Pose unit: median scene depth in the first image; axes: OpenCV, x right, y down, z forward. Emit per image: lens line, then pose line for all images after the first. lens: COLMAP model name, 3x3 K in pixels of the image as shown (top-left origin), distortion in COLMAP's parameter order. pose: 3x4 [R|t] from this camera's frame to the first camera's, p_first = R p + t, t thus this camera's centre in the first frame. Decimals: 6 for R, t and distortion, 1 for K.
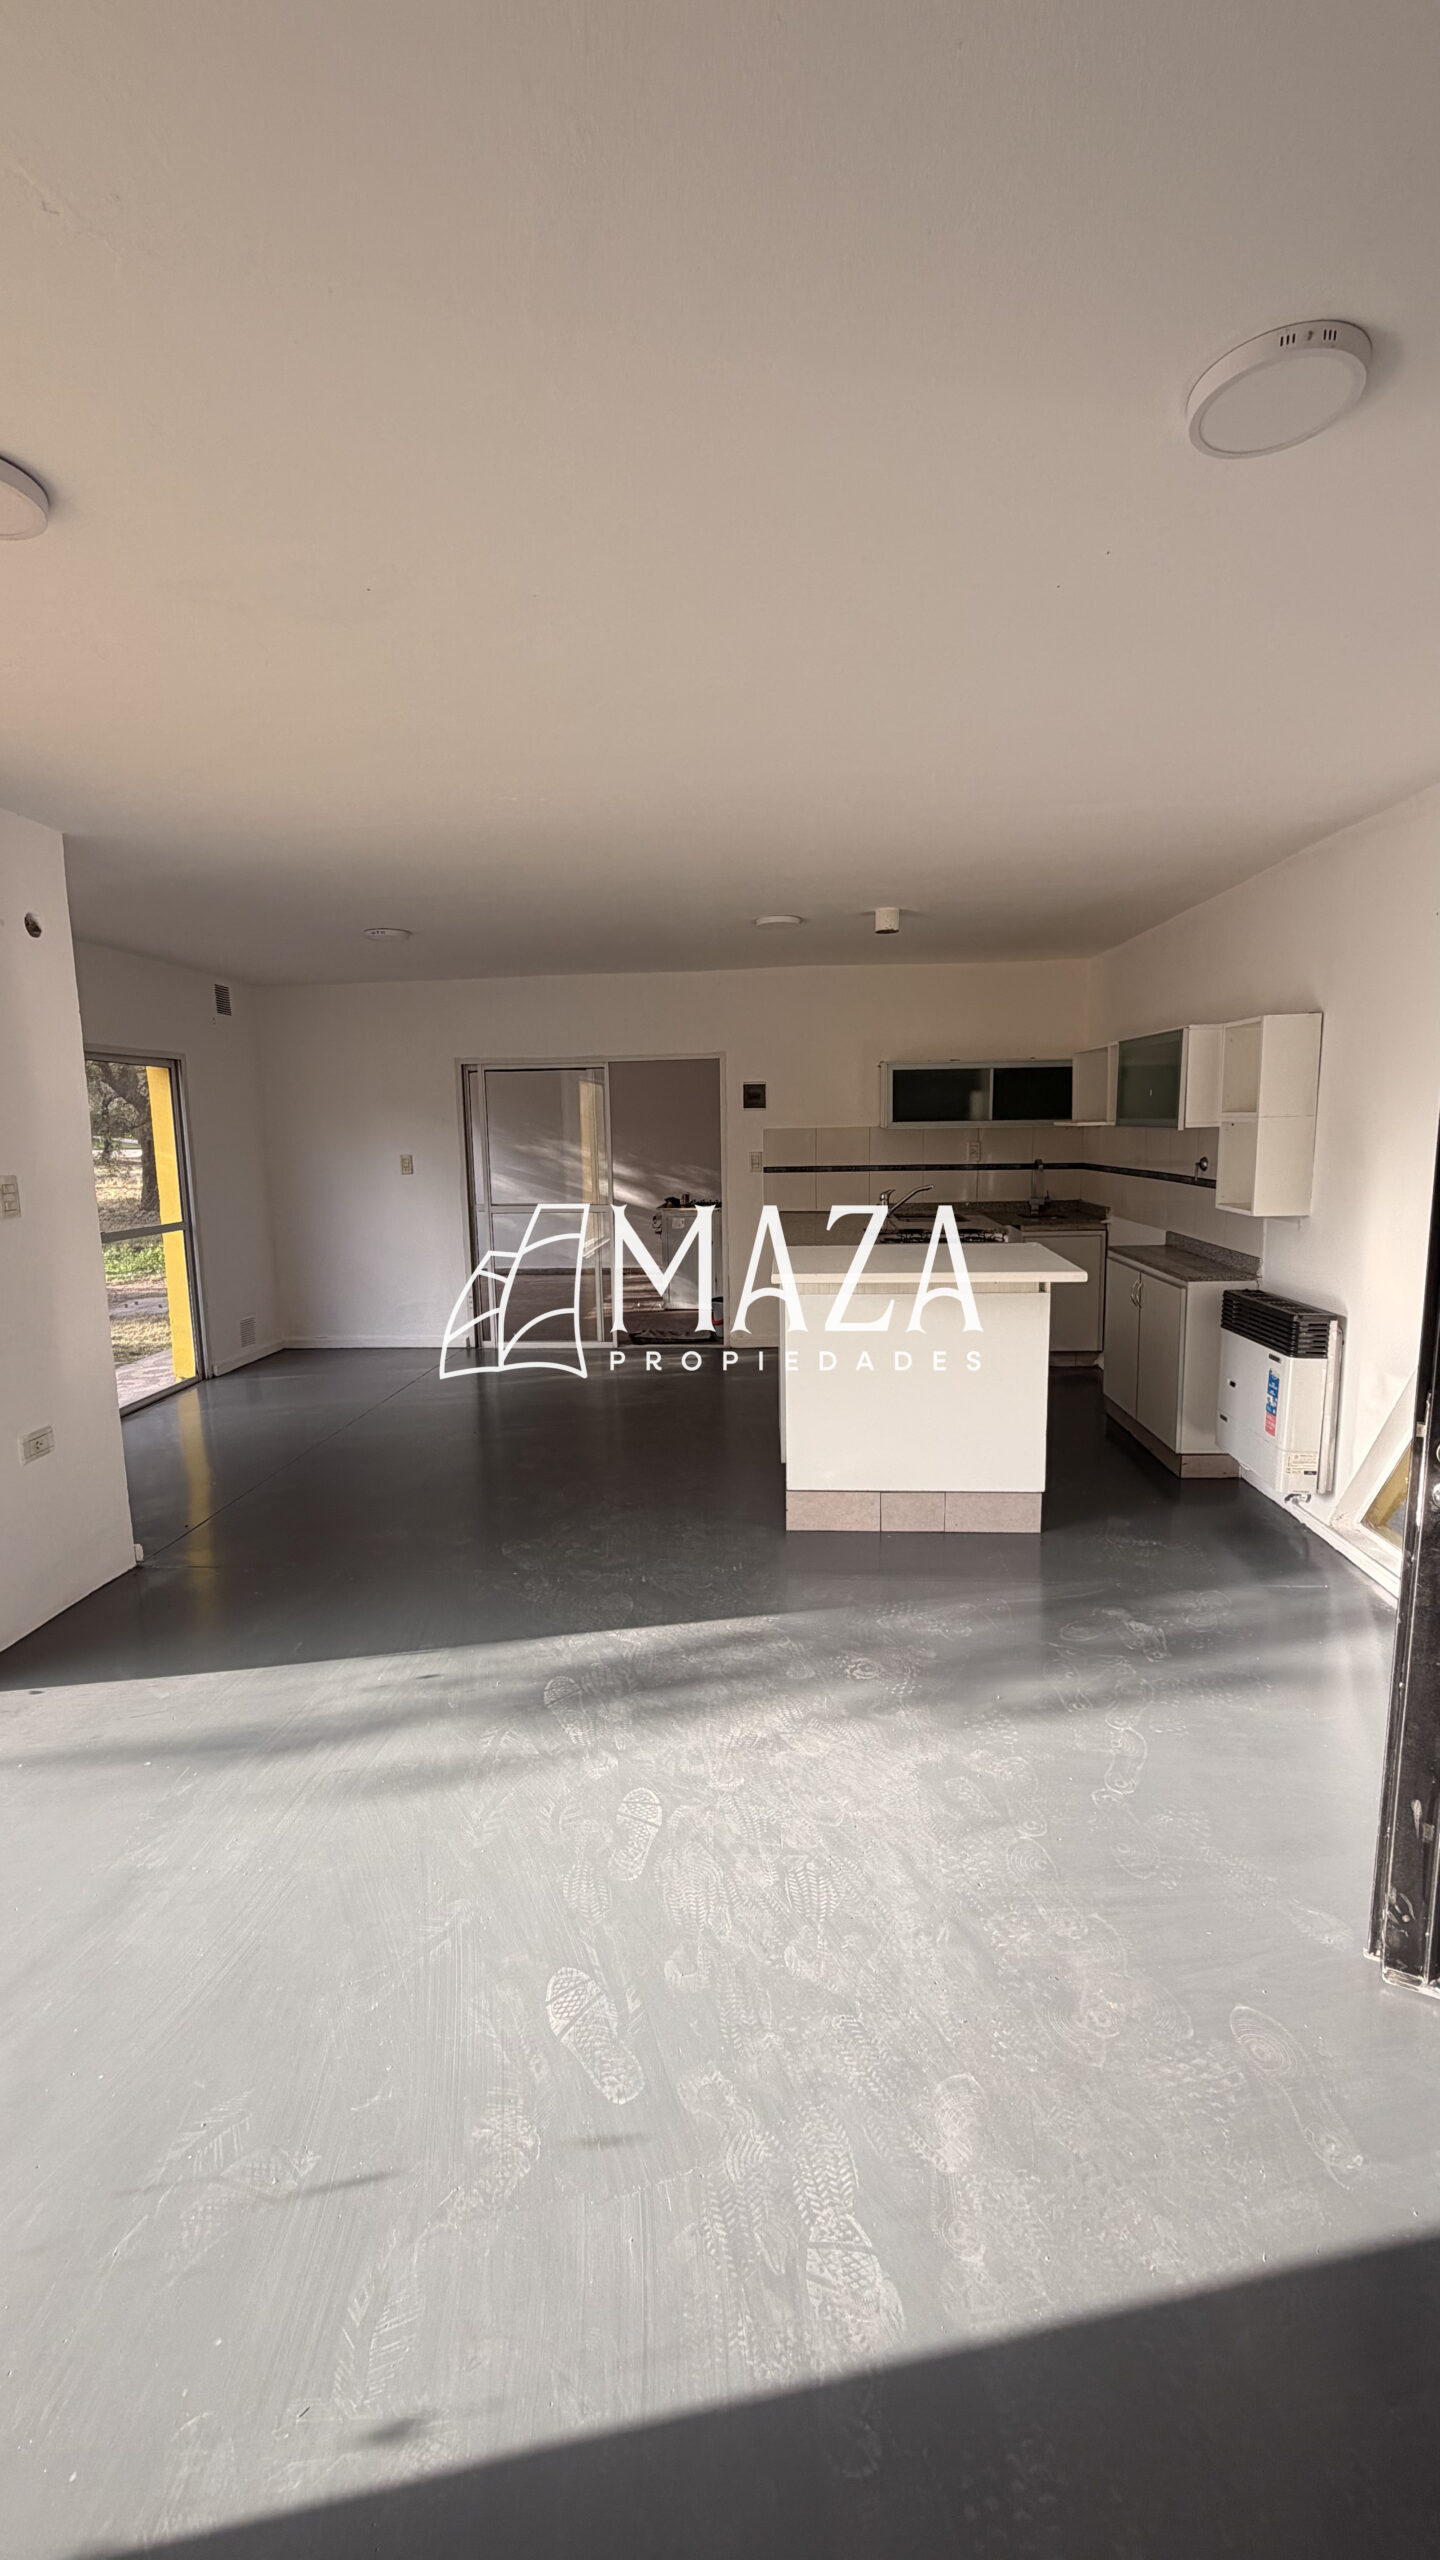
lens RADIAL K [[1016.5, 0, 717.2], [0, 1016.5, 1271.9], [0, 0, 1]] dist [0.000601, -0.000109]
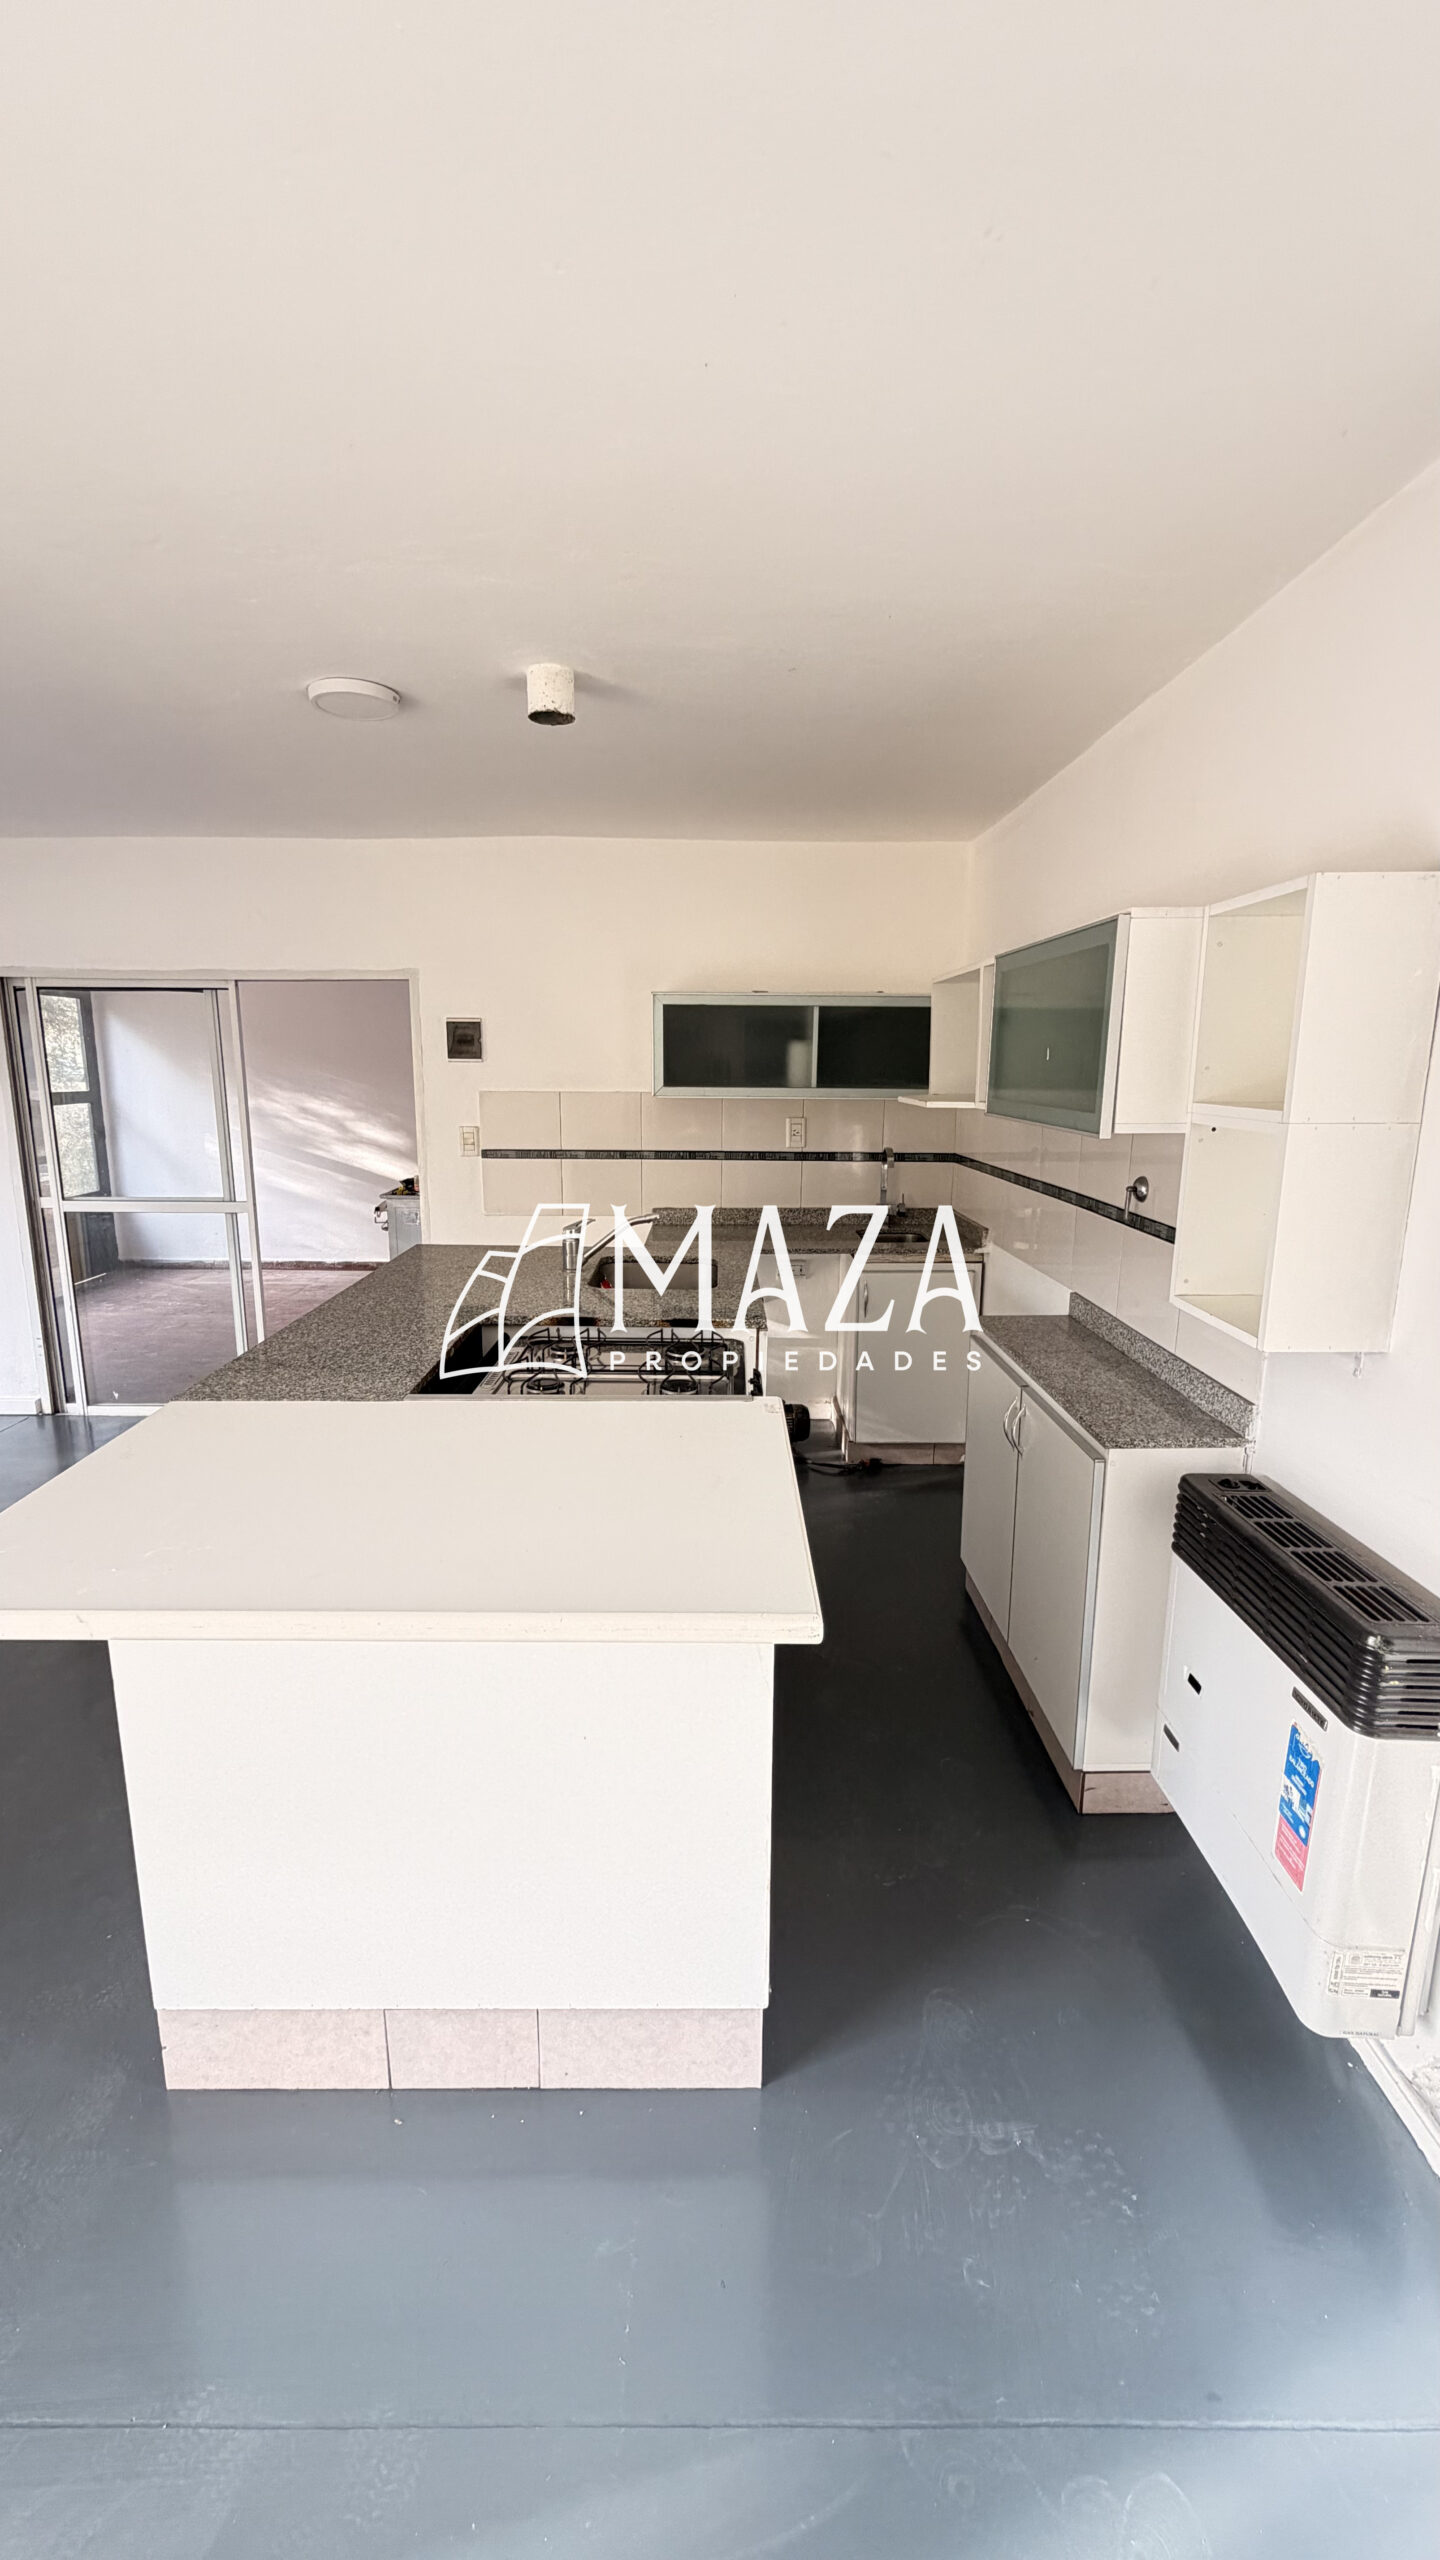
lens RADIAL K [[1016.5, 0, 720.0], [0, 1016.5, 1271.1], [0, 0, 1]] dist [0.000601, -0.000109]
pose [[0.996631, 0.008410, 0.081581, 0.263254], [-0.012707, 0.998551, 0.052301, -0.109691], [-0.081023, -0.053162, 0.995293, 0.594154]]
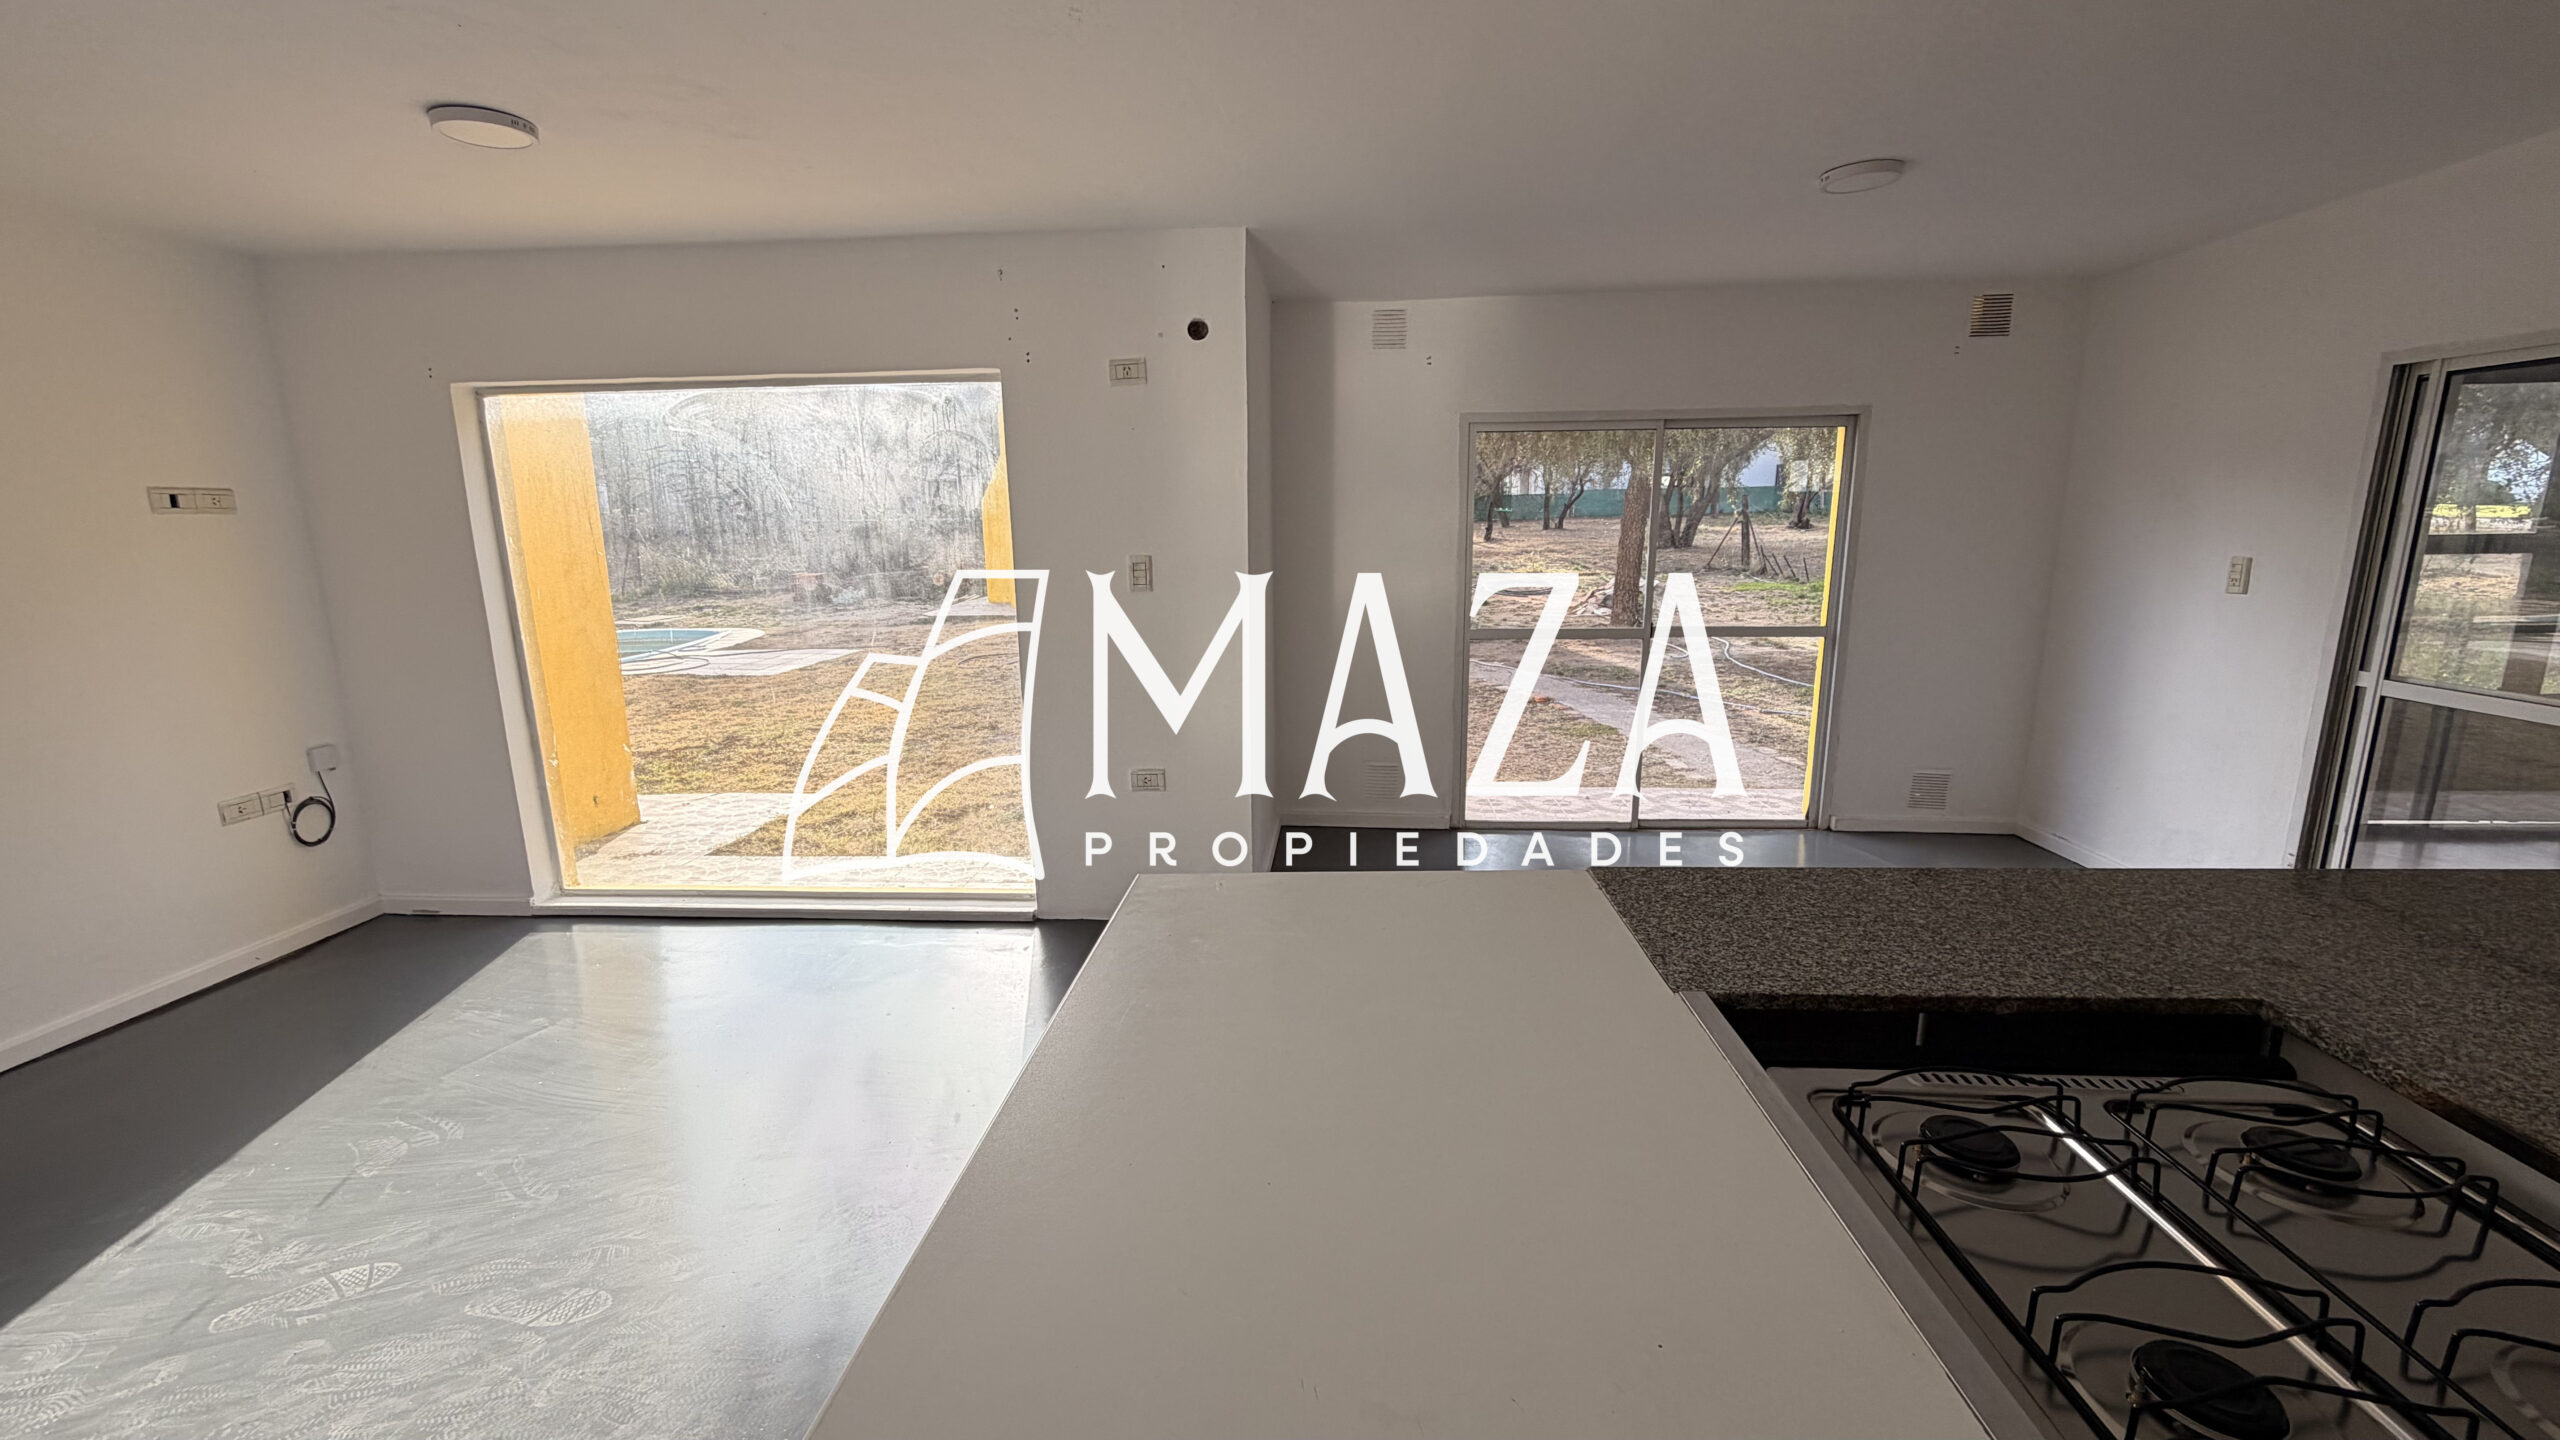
lens RADIAL K [[1016.5, 0, 1269.7], [0, 1016.5, 723.6], [0, 0, 1]] dist [0.000601, -0.000109]
pose [[0.003133, 0.215921, -0.976406, 0.415488], [-0.131599, 0.968008, 0.213641, -0.143850], [0.991298, 0.127825, 0.031448, 0.916236]]
